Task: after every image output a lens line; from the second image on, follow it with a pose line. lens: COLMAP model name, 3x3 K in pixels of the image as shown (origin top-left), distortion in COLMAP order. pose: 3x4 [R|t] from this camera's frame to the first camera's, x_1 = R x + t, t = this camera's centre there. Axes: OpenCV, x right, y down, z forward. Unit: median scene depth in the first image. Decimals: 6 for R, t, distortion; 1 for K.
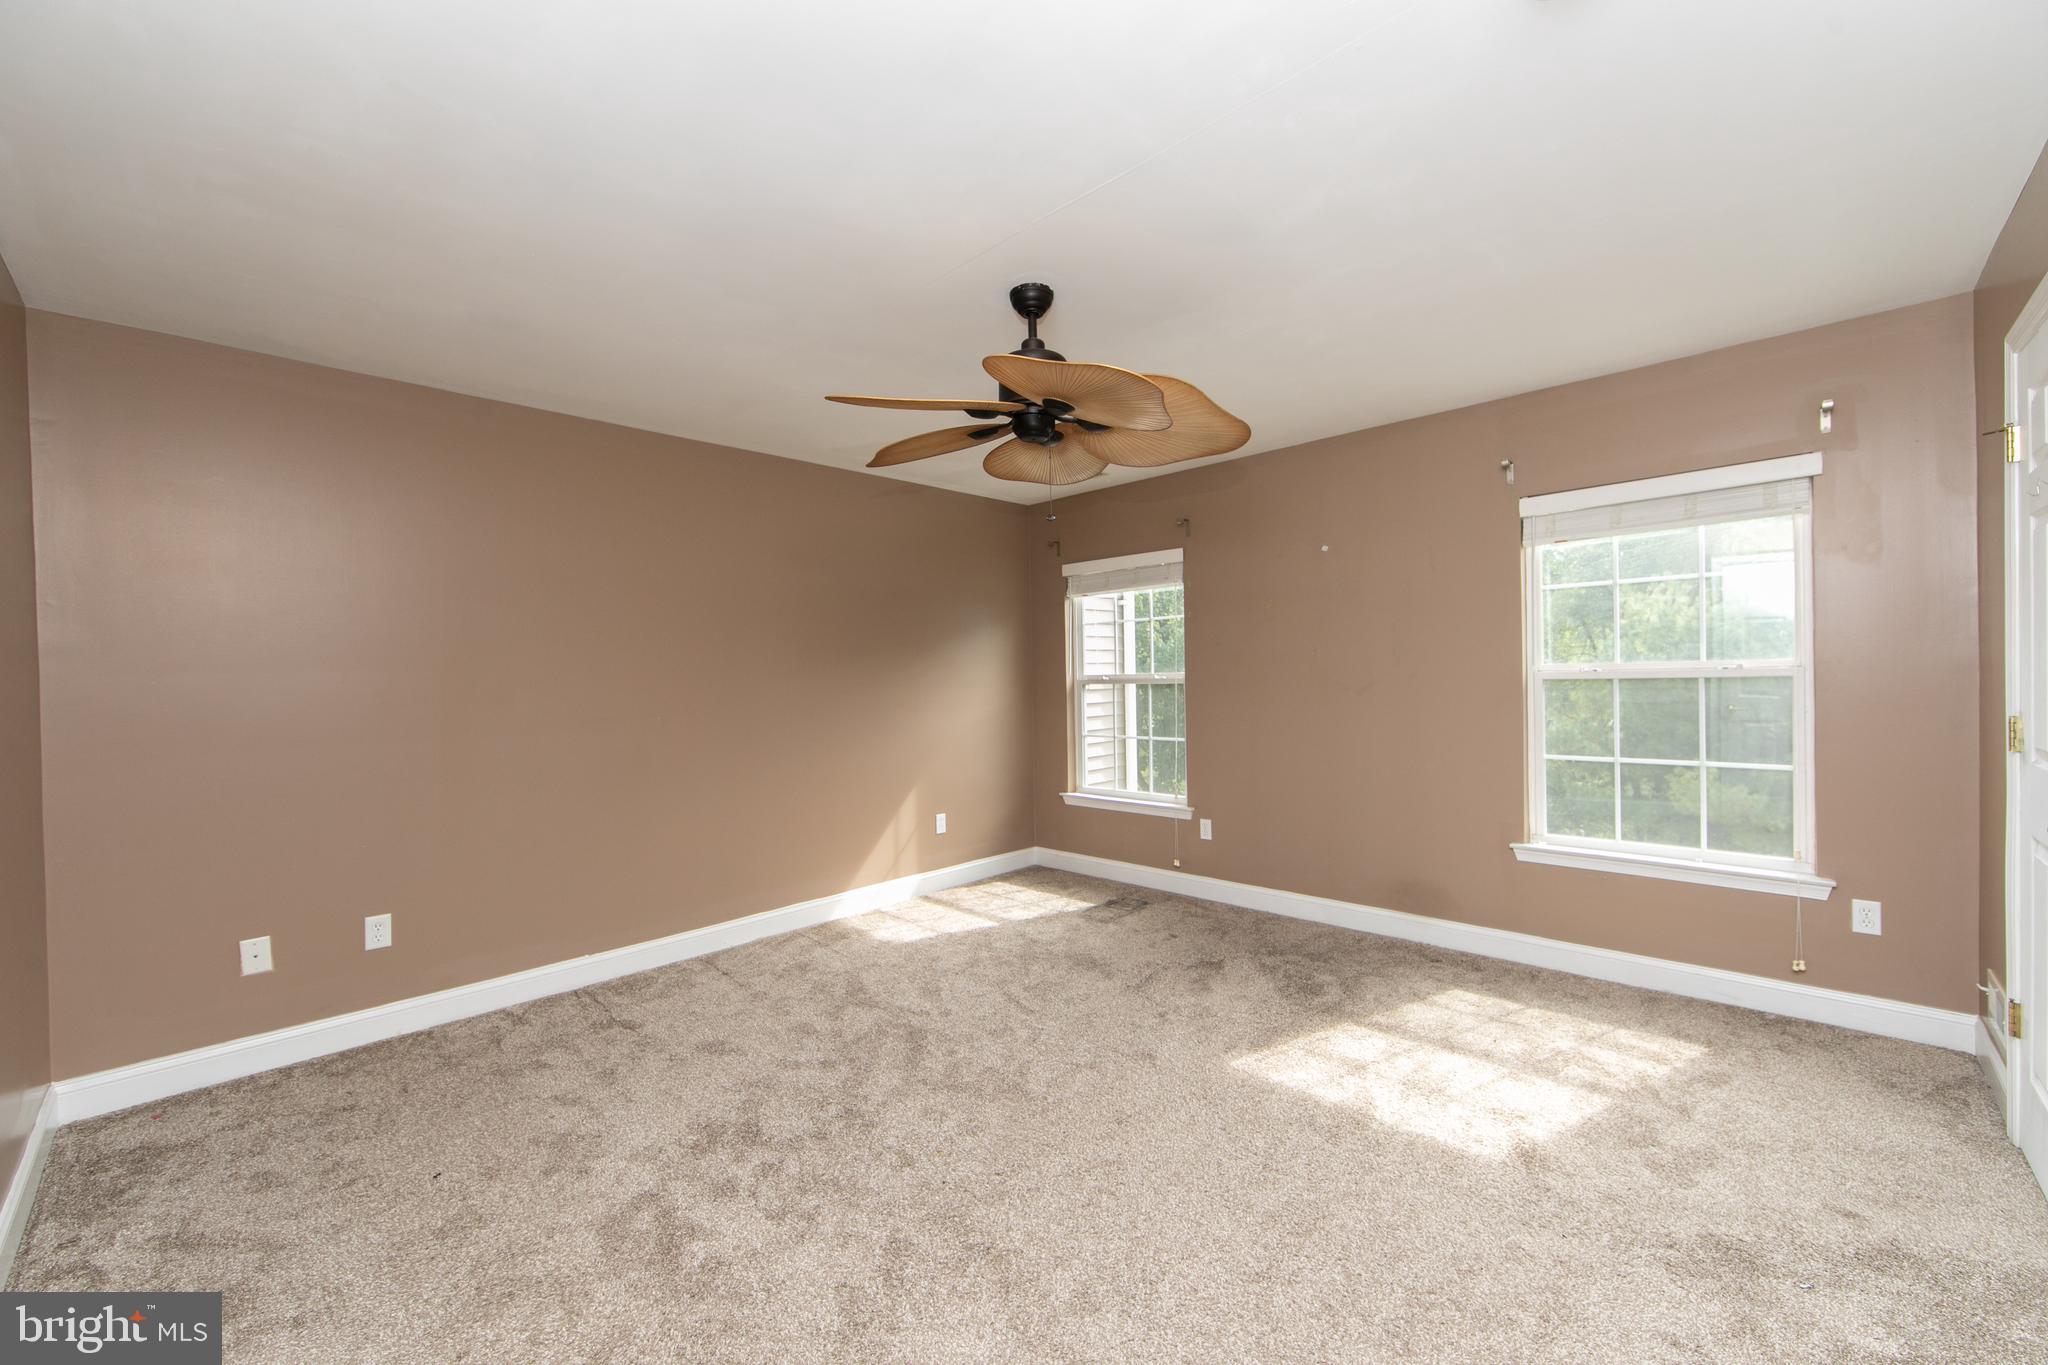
lens RADIAL K [[802.9, 0, 1029.0], [0, 802.9, 687.7], [0, 0, 1]] dist [0.001556, 0.000228]
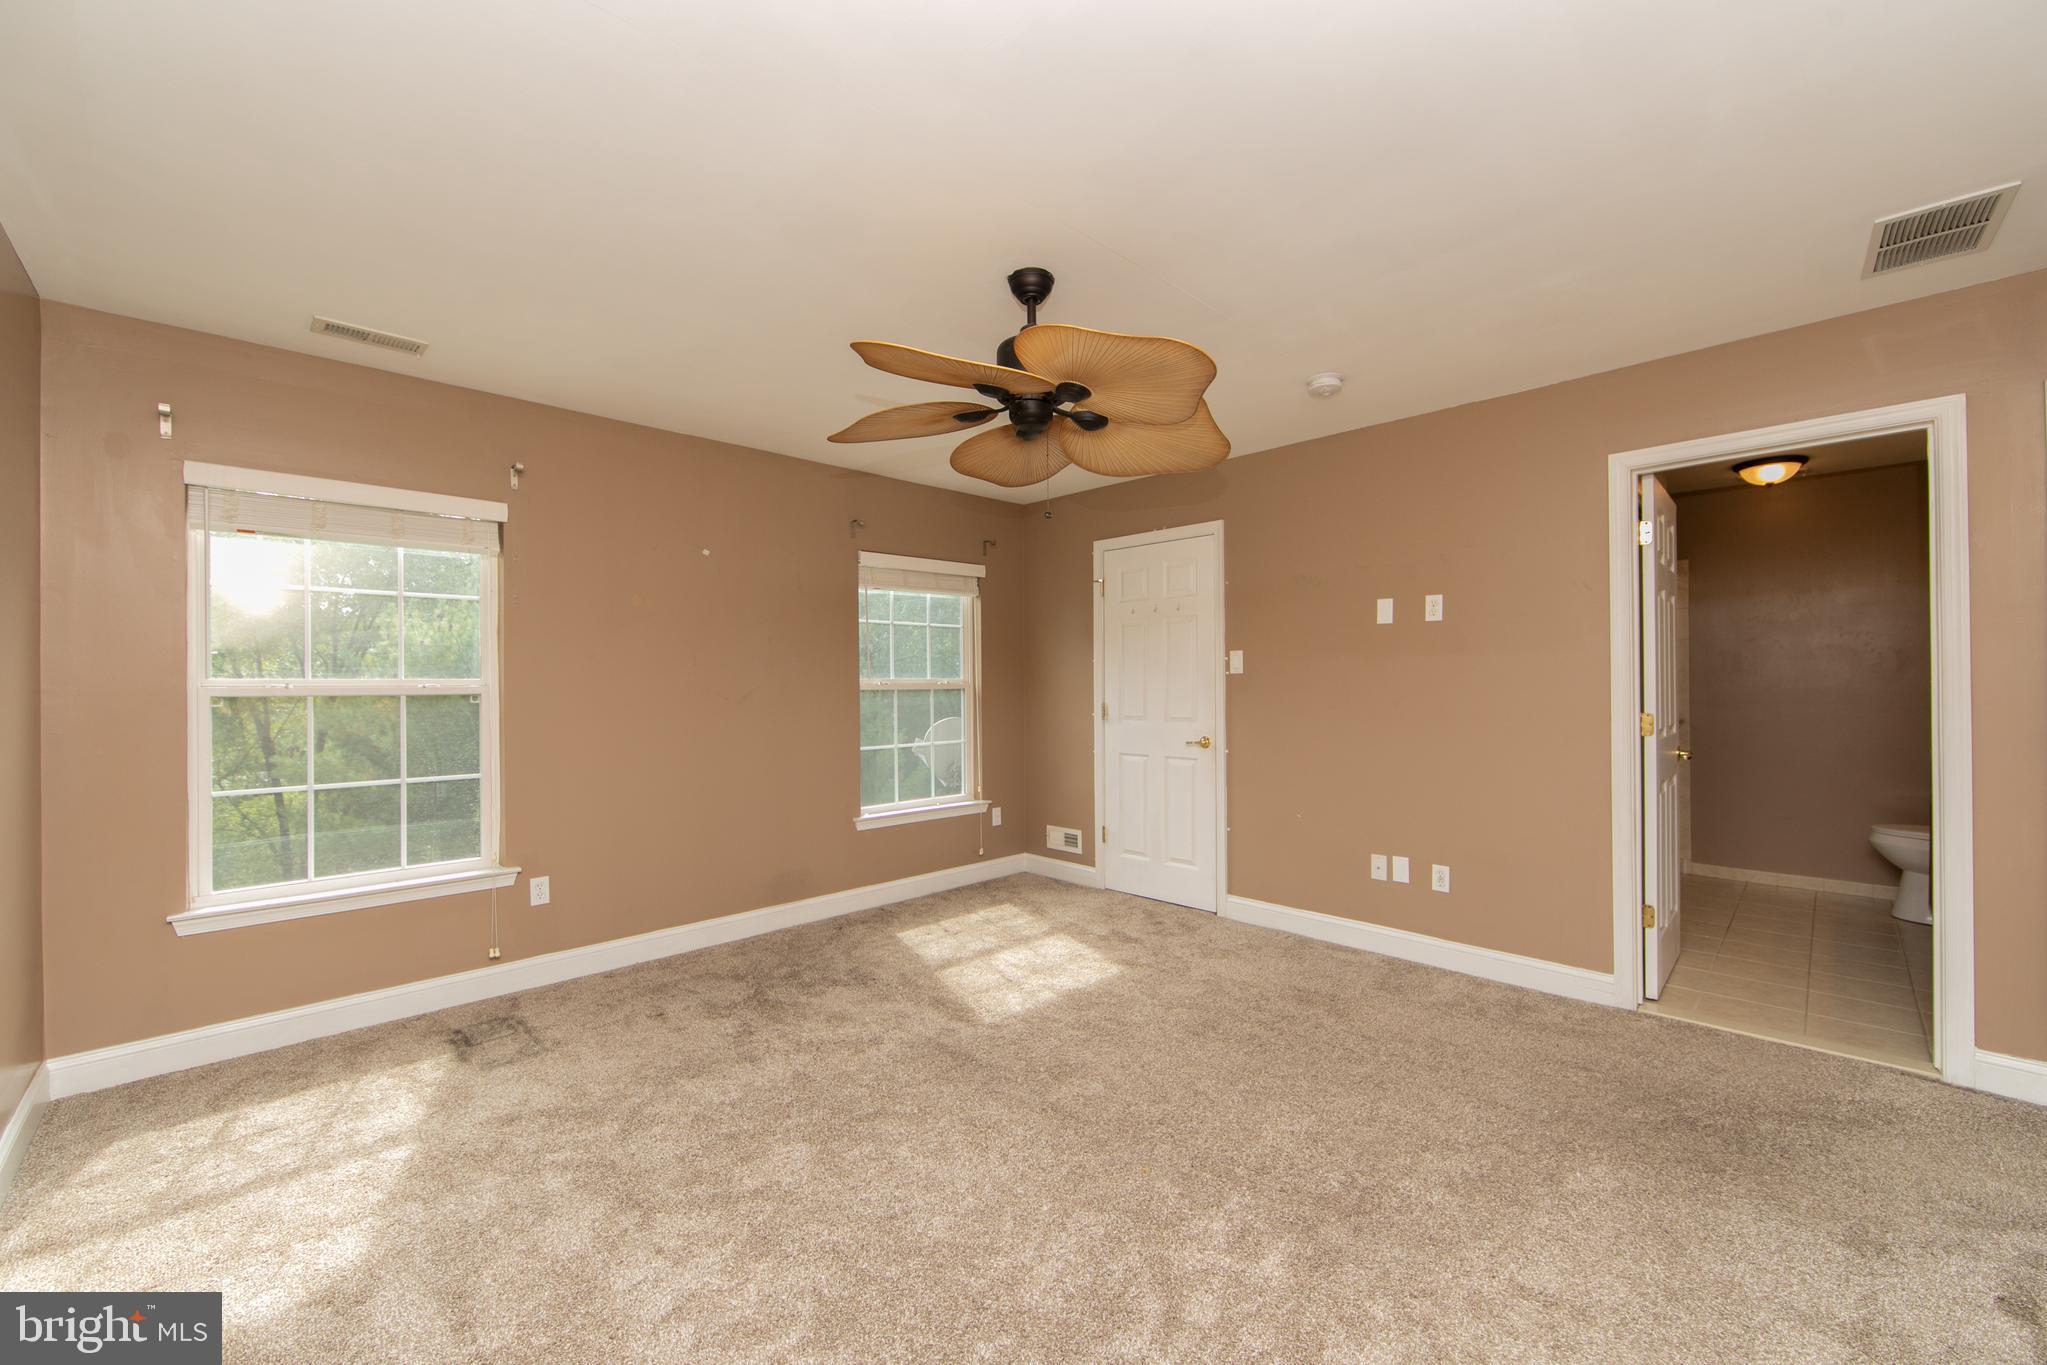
lens RADIAL K [[804.6, 0, 1060.6], [0, 804.6, 680.3], [0, 0, 1]] dist [0.016270, -0.000076]
pose [[0.013113, 0.020889, 0.999696, -0.602342], [0.014025, 0.999680, -0.021073, 0.005979], [-0.999816, 0.014297, 0.012816, 0.585126]]
